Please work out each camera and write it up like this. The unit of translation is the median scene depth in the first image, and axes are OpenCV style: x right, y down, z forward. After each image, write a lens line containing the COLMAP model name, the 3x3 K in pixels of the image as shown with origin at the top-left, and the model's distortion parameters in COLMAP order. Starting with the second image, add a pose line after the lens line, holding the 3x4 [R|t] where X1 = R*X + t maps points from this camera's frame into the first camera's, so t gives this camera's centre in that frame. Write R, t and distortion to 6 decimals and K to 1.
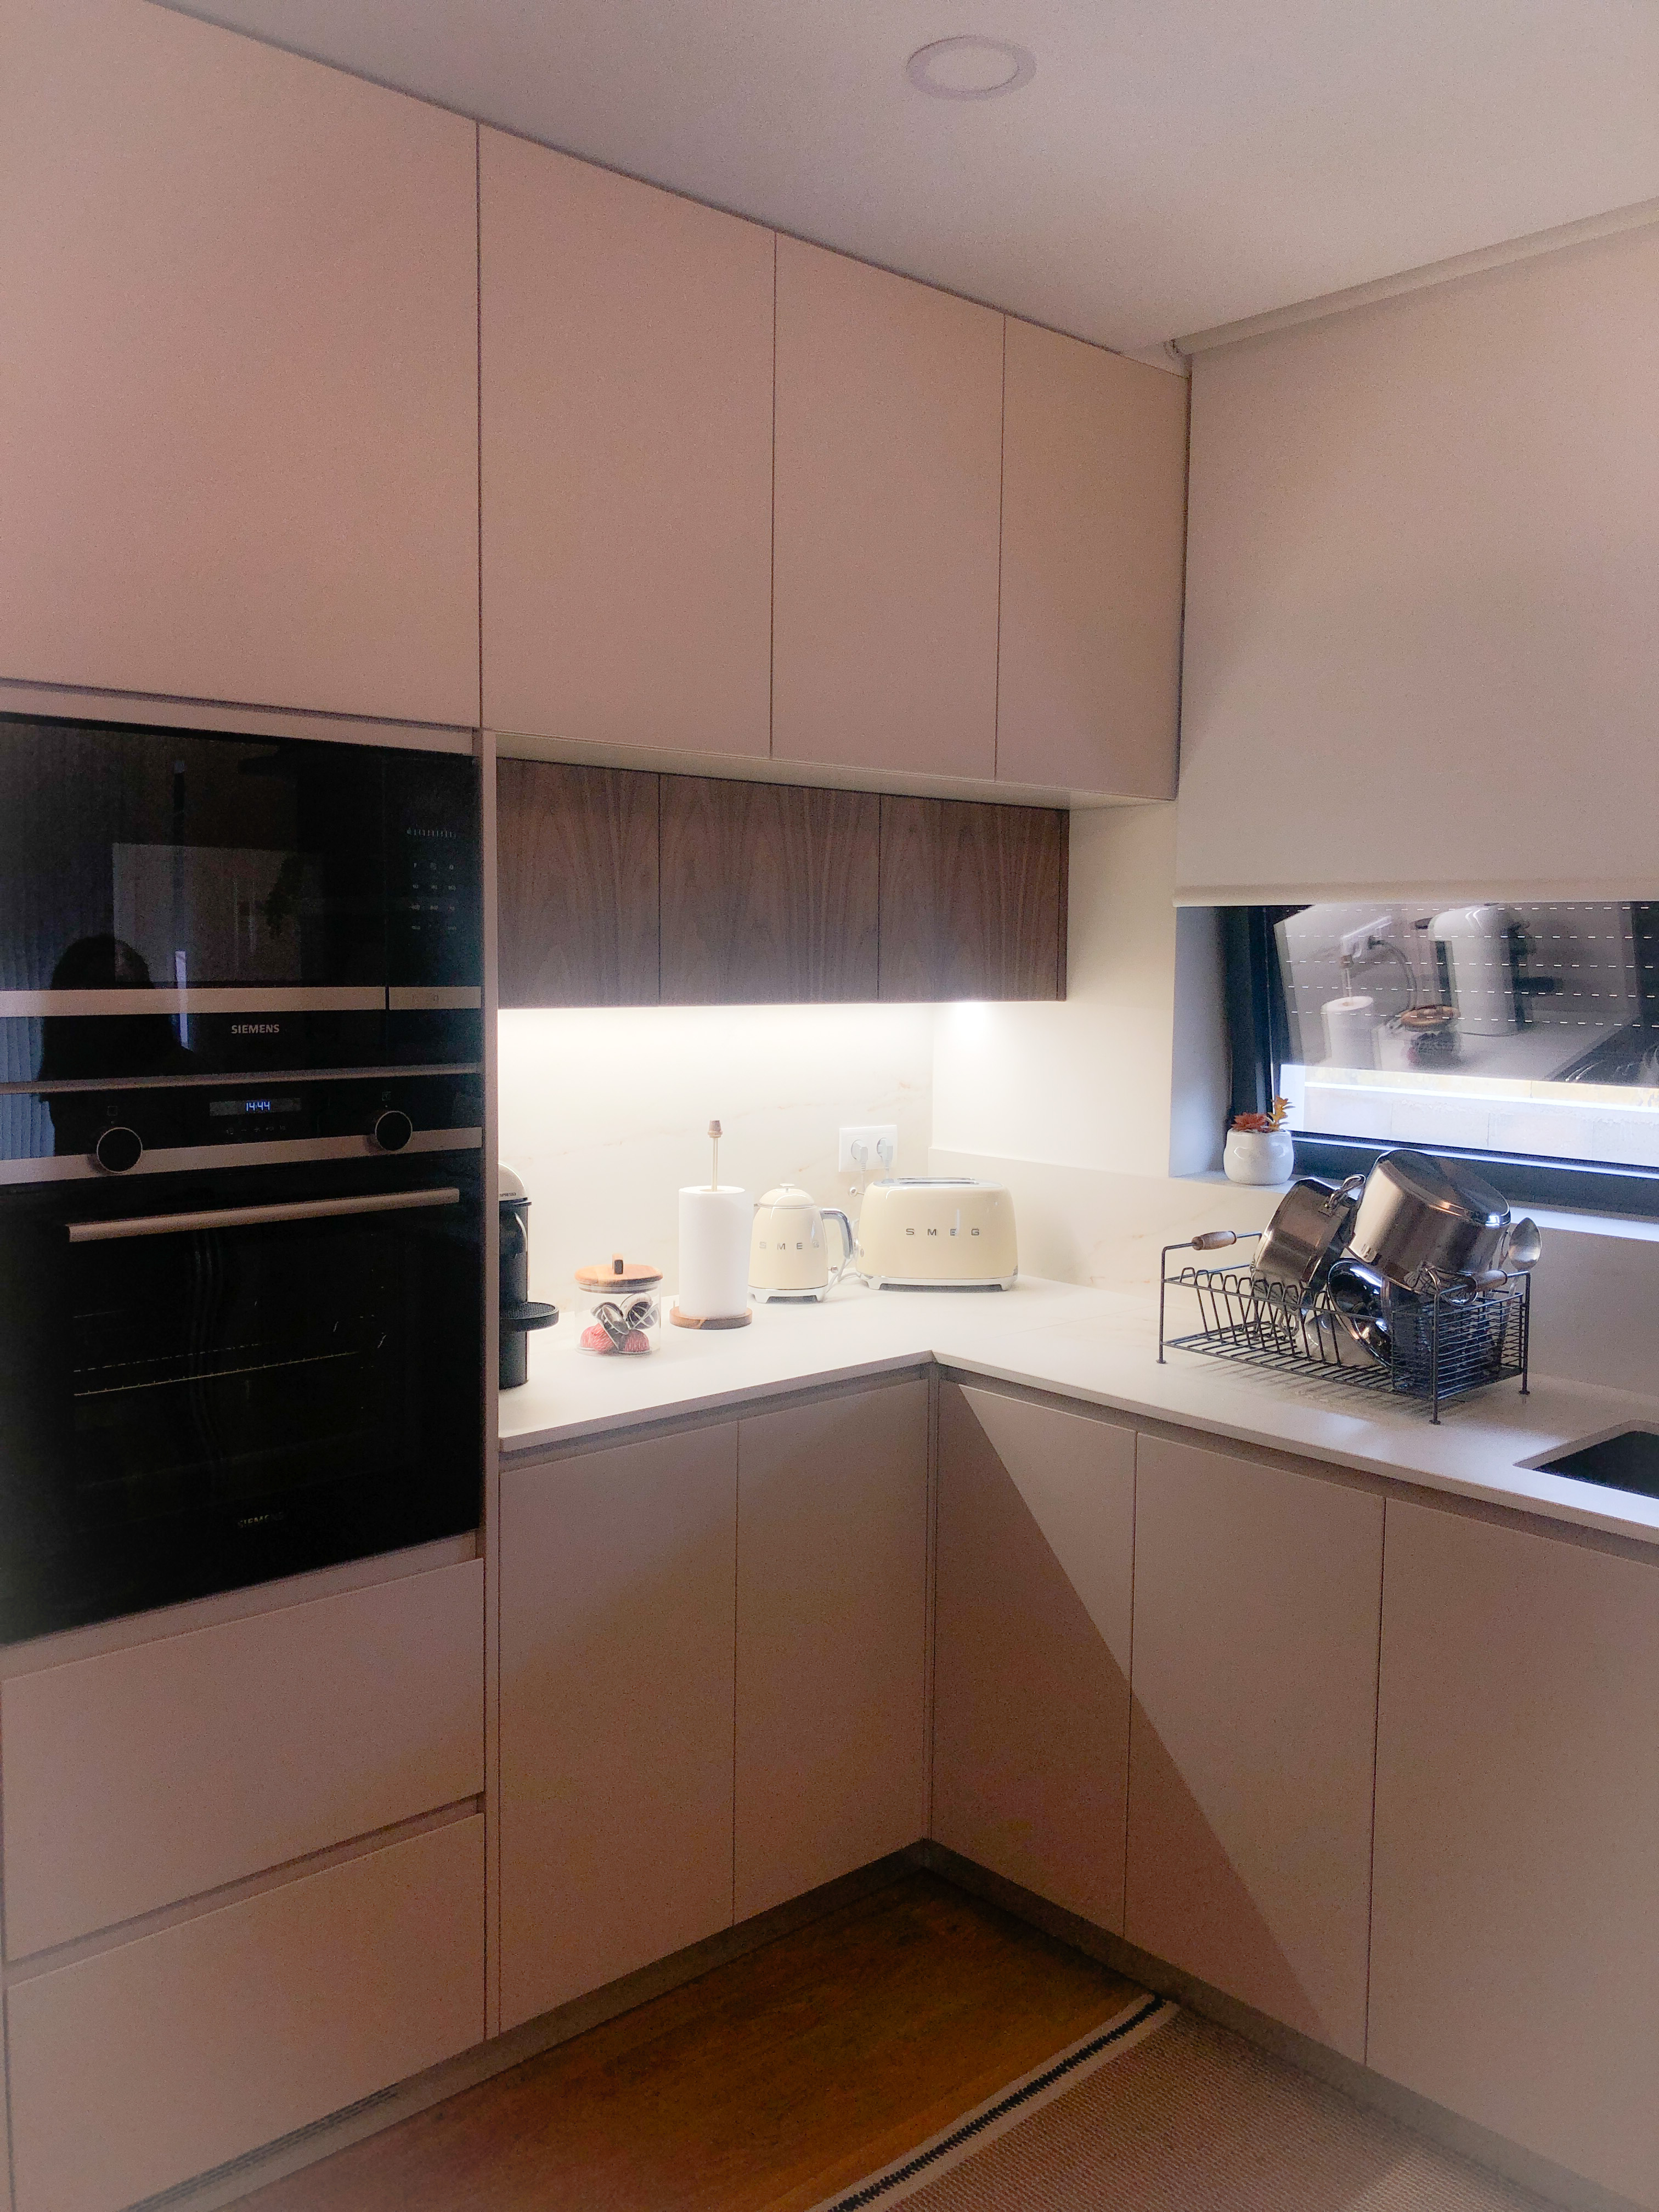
lens RADIAL K [[1814.3, 0, 831.3], [0, 1814.3, 1055.5], [0, 0, 1]] dist [0.055281, -0.108869]
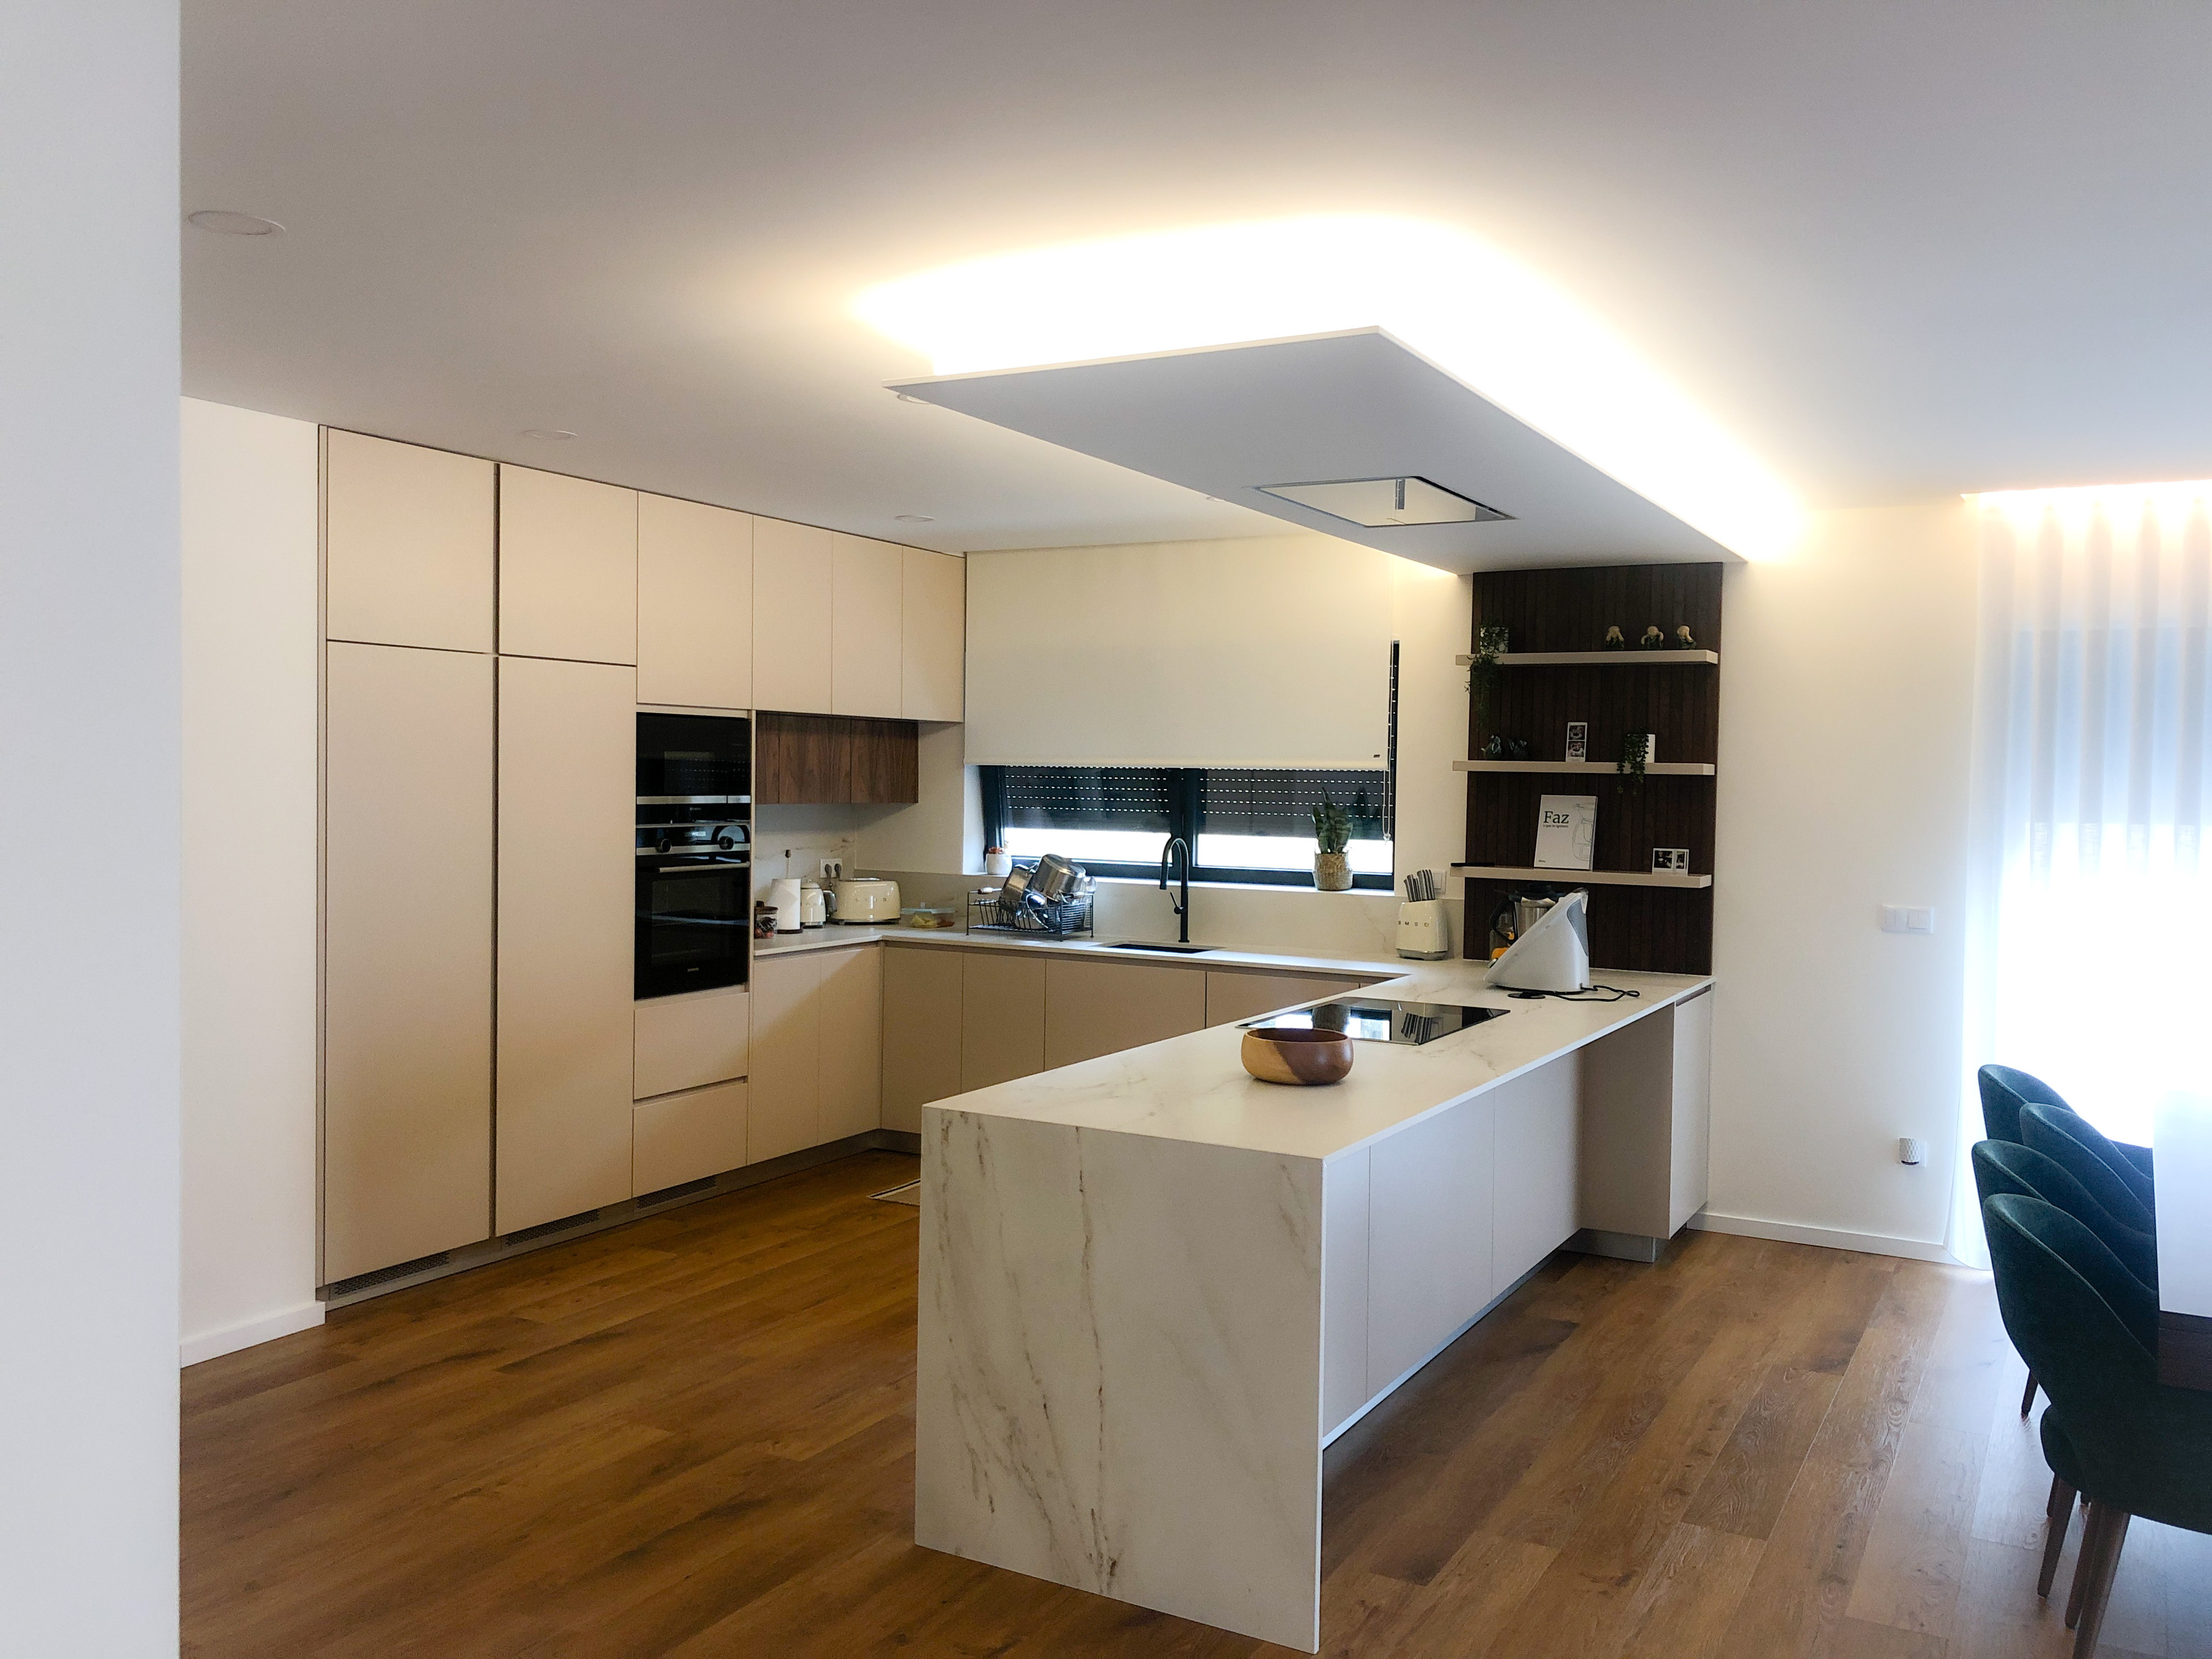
lens RADIAL K [[1814.3, 0, 1106.0], [0, 1814.3, 829.5], [0, 0, 1]] dist [0.055281, -0.108869]
pose [[0.949337, -0.003781, 0.314238, -0.553118], [0.011018, 0.999713, -0.021259, 0.083140], [-0.314068, 0.023644, 0.949106, -1.917804]]
